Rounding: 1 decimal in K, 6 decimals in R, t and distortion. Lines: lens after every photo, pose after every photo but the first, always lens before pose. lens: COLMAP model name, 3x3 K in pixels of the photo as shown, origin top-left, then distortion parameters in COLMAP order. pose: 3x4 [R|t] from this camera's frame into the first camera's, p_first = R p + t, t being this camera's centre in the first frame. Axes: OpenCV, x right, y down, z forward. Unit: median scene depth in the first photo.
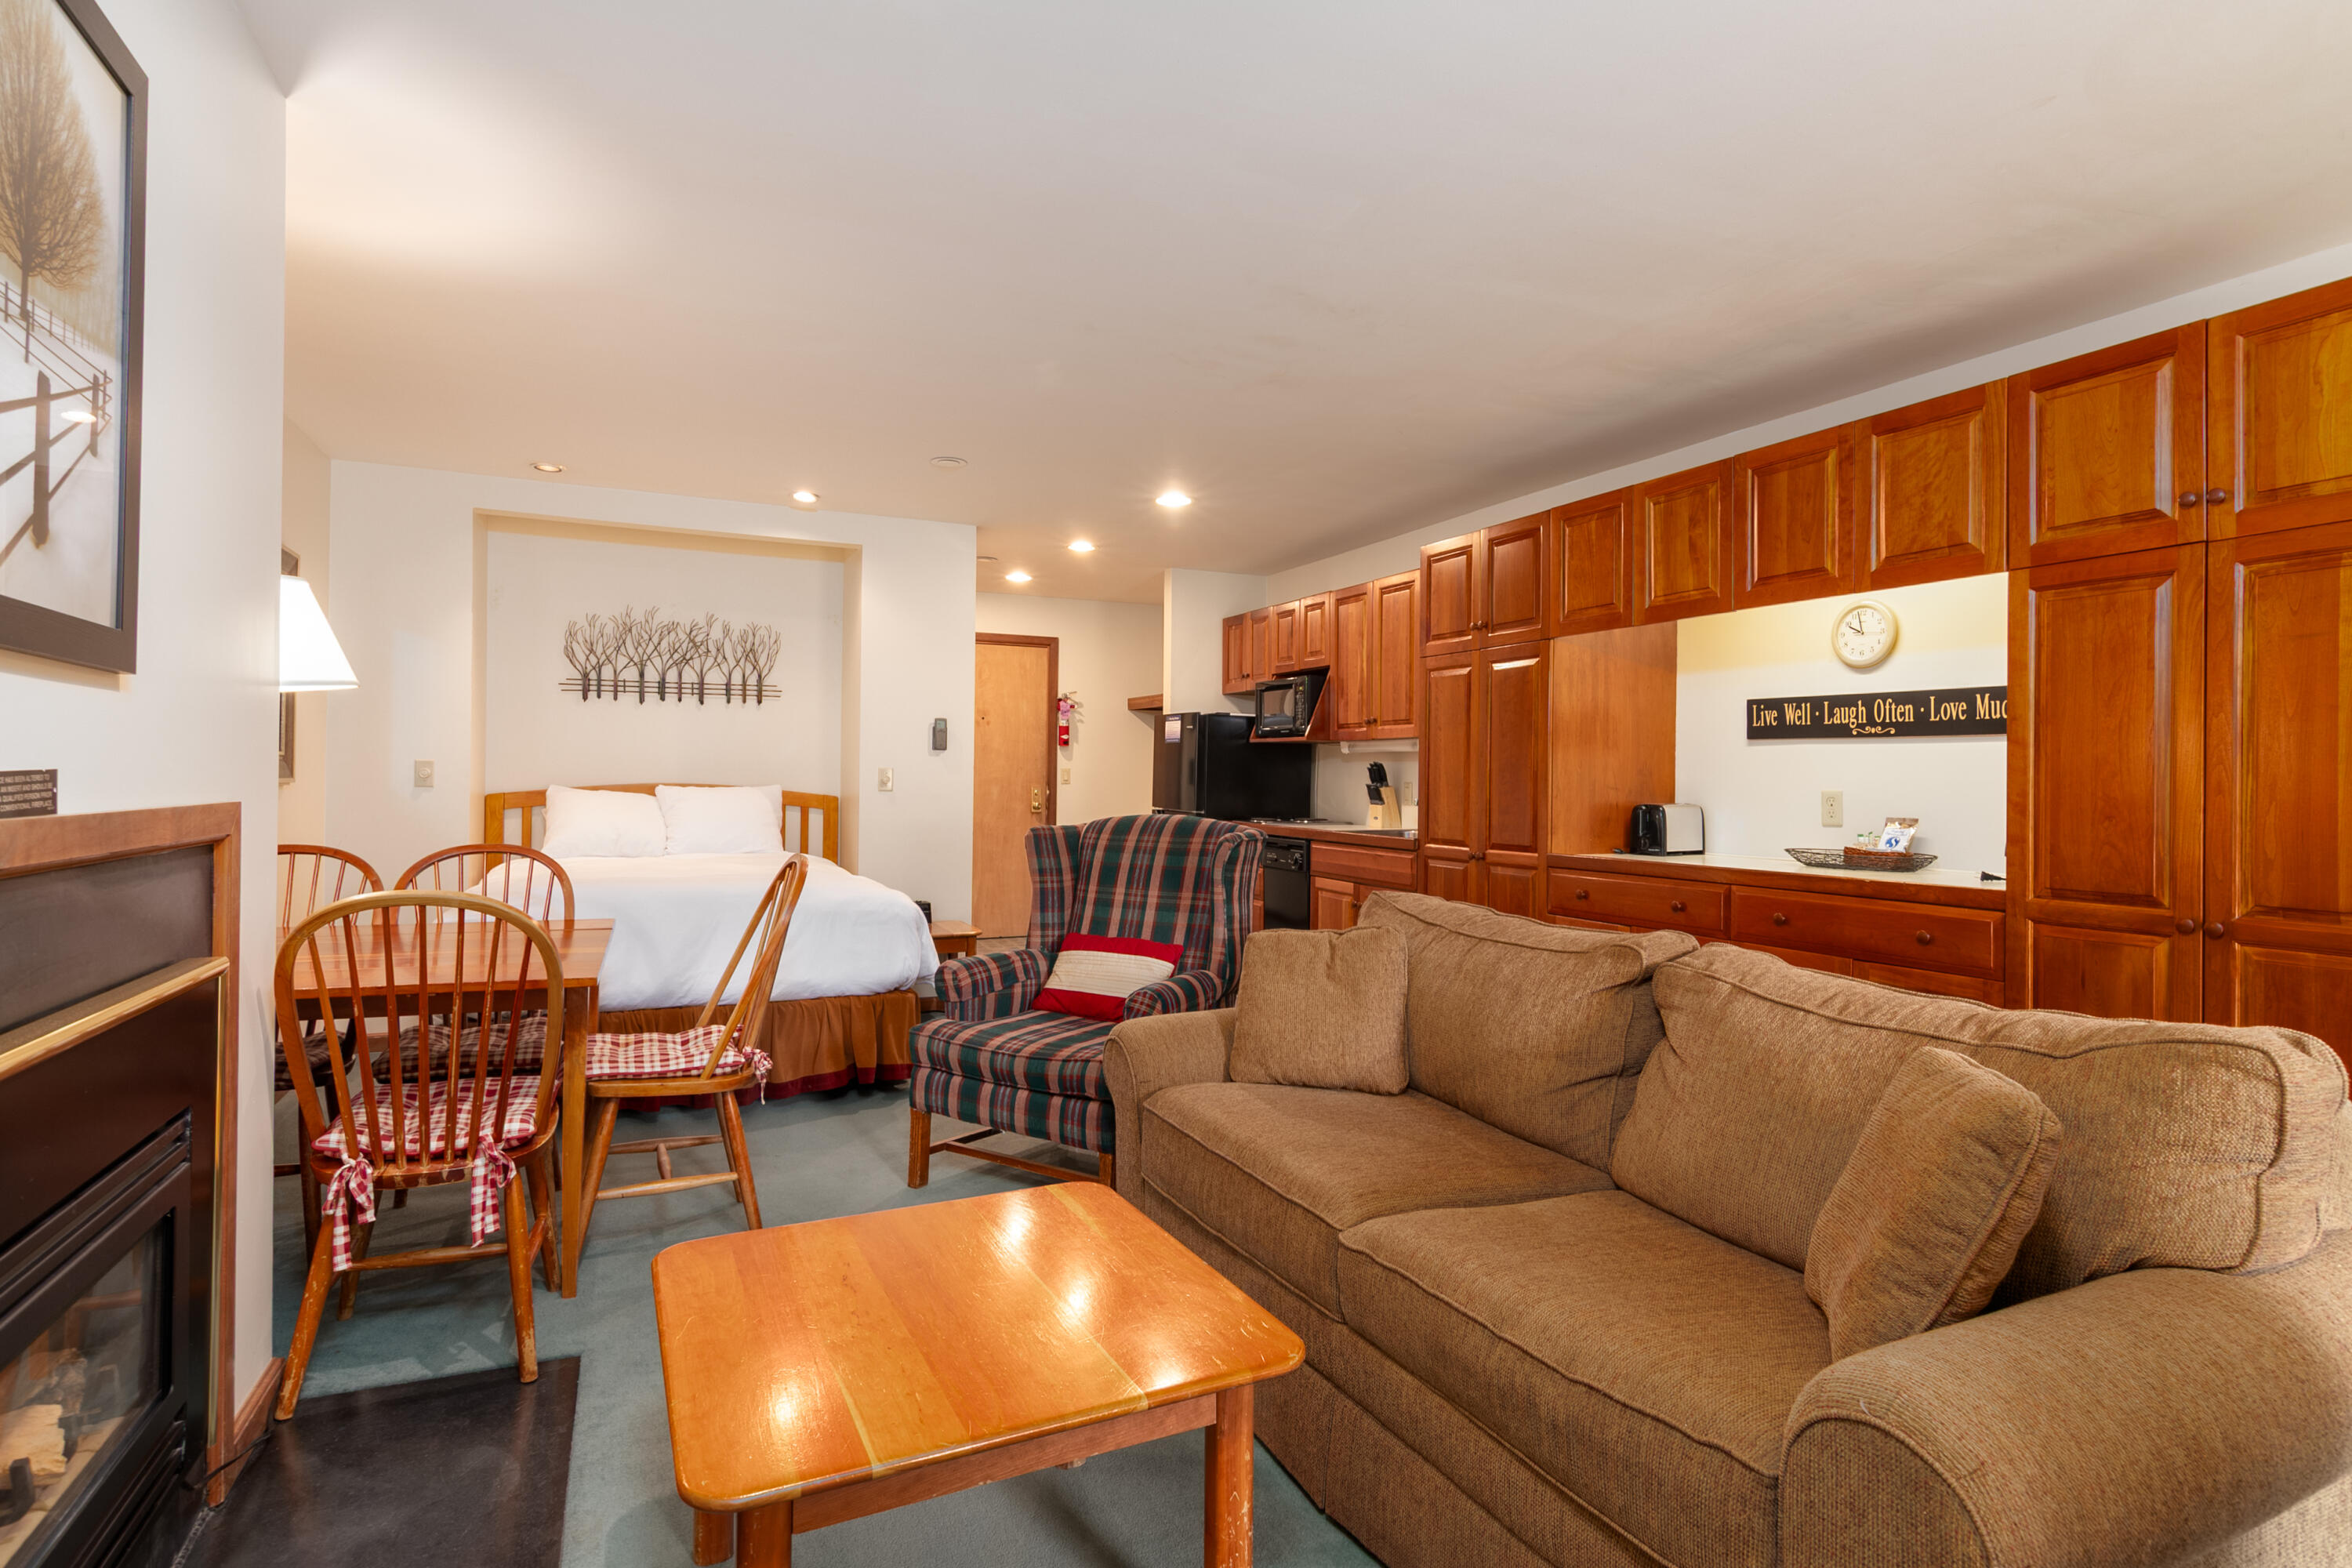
lens RADIAL K [[1171.6, 0, 1172.1], [0, 1171.6, 775.7], [0, 0, 1]] dist [-0.001363, 0.001079]
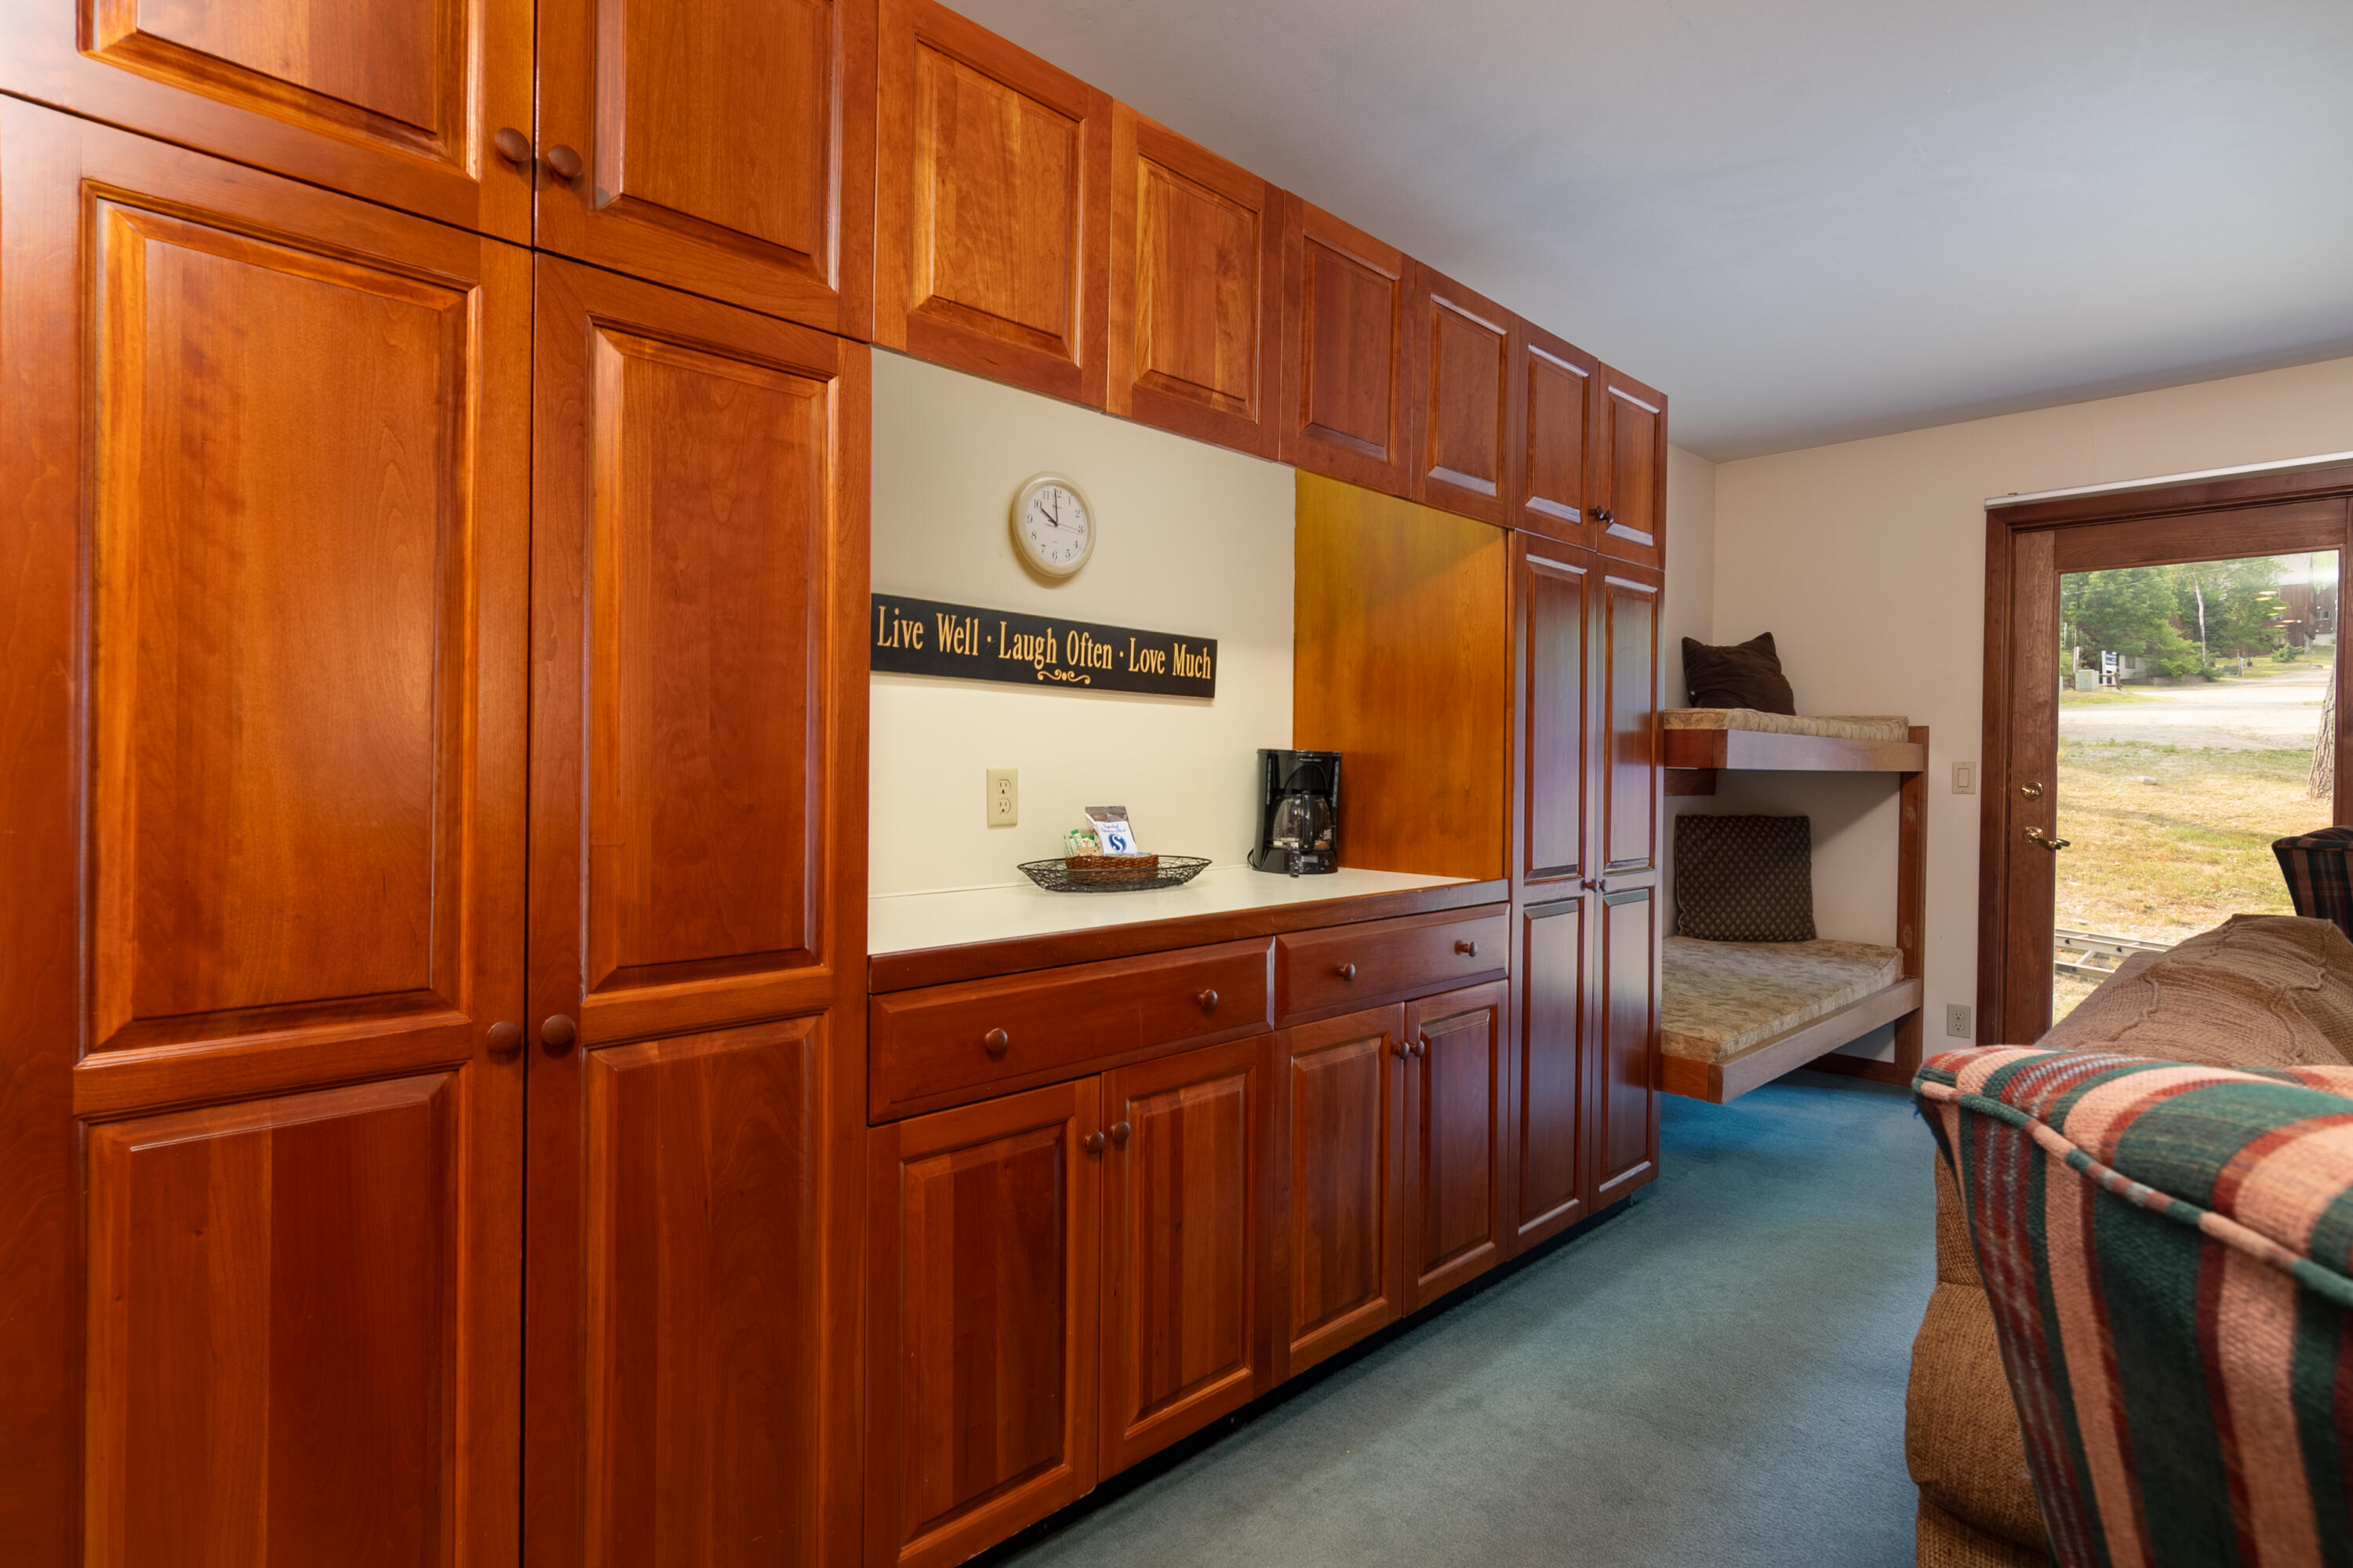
lens RADIAL K [[1172.2, 0, 1172.6], [0, 1172.2, 775.6], [0, 0, 1]] dist [-0.001363, 0.001079]
pose [[-0.339704, -0.020034, 0.940319, -0.055560], [-0.015137, 0.999760, 0.015832, 0.007362], [-0.940411, -0.008856, -0.339925, 1.442341]]
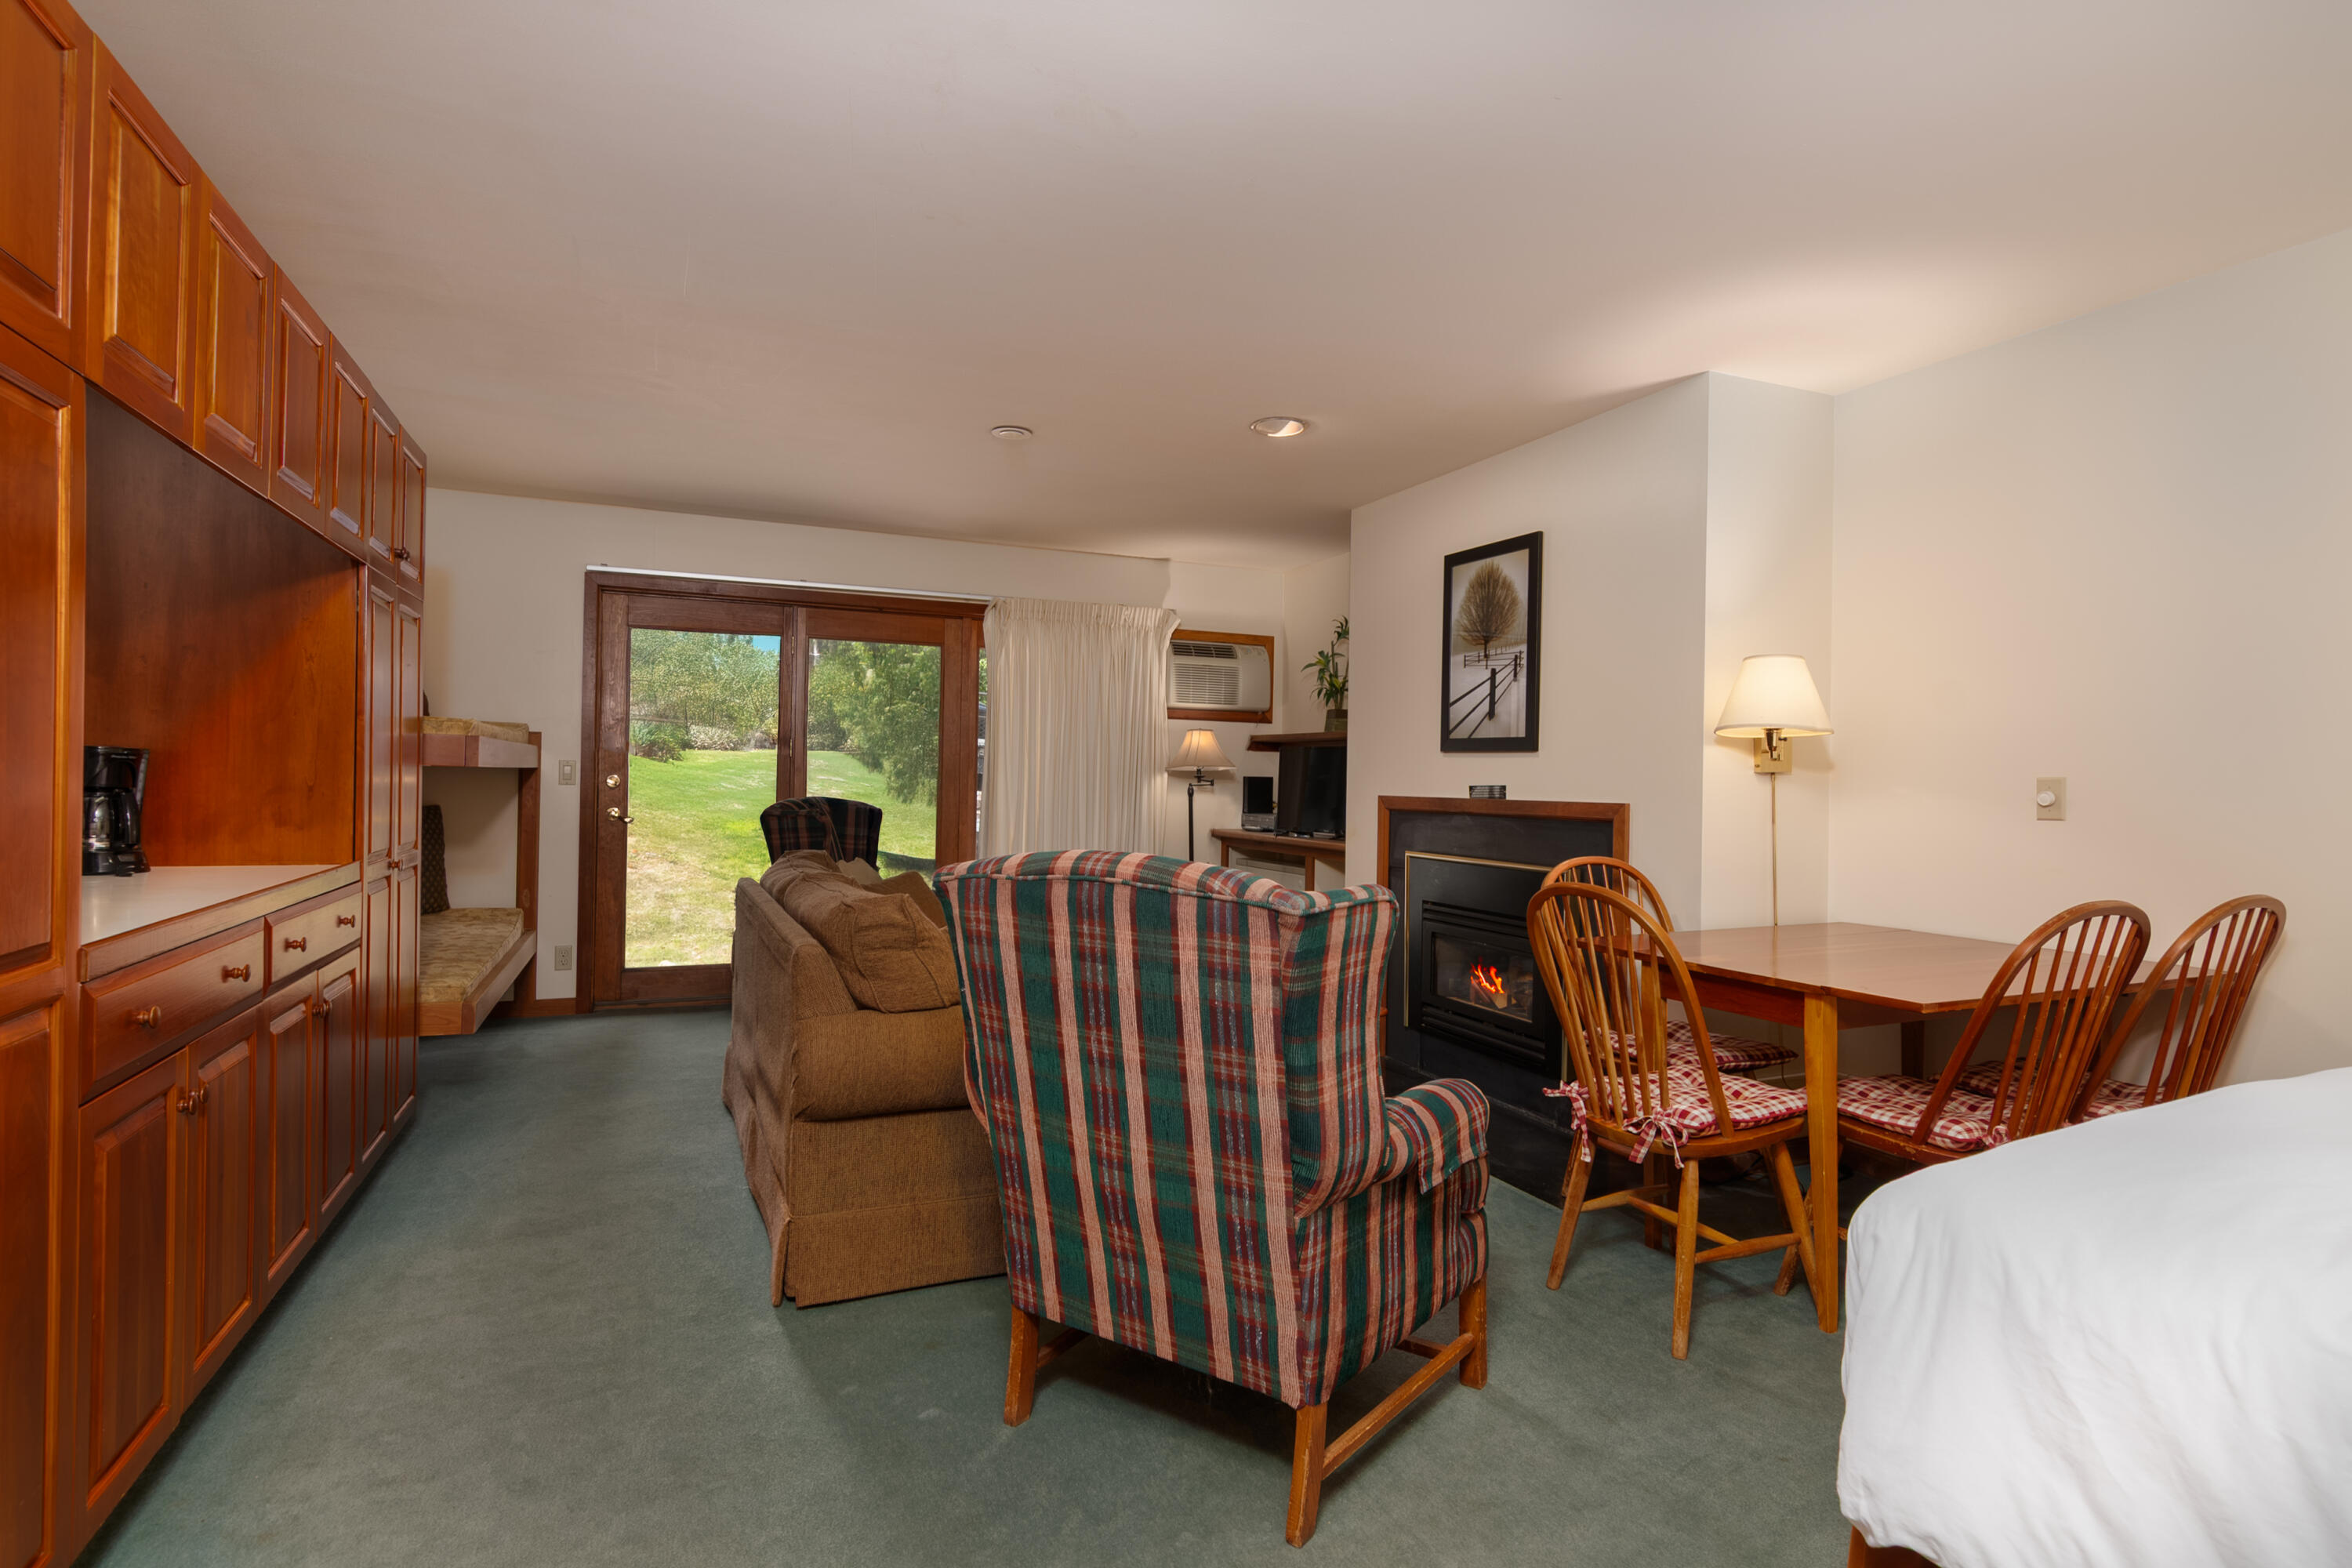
lens RADIAL K [[1198.3, 0, 1199.9], [0, 1198.3, 781.2], [0, 0, 1]] dist [-0.001333, -0.000042]
pose [[-0.999601, -0.028237, -0.000680, -0.053078], [-0.028237, 0.999601, -0.000071, 0.003389], [0.000682, -0.000052, -1.000000, 1.953126]]
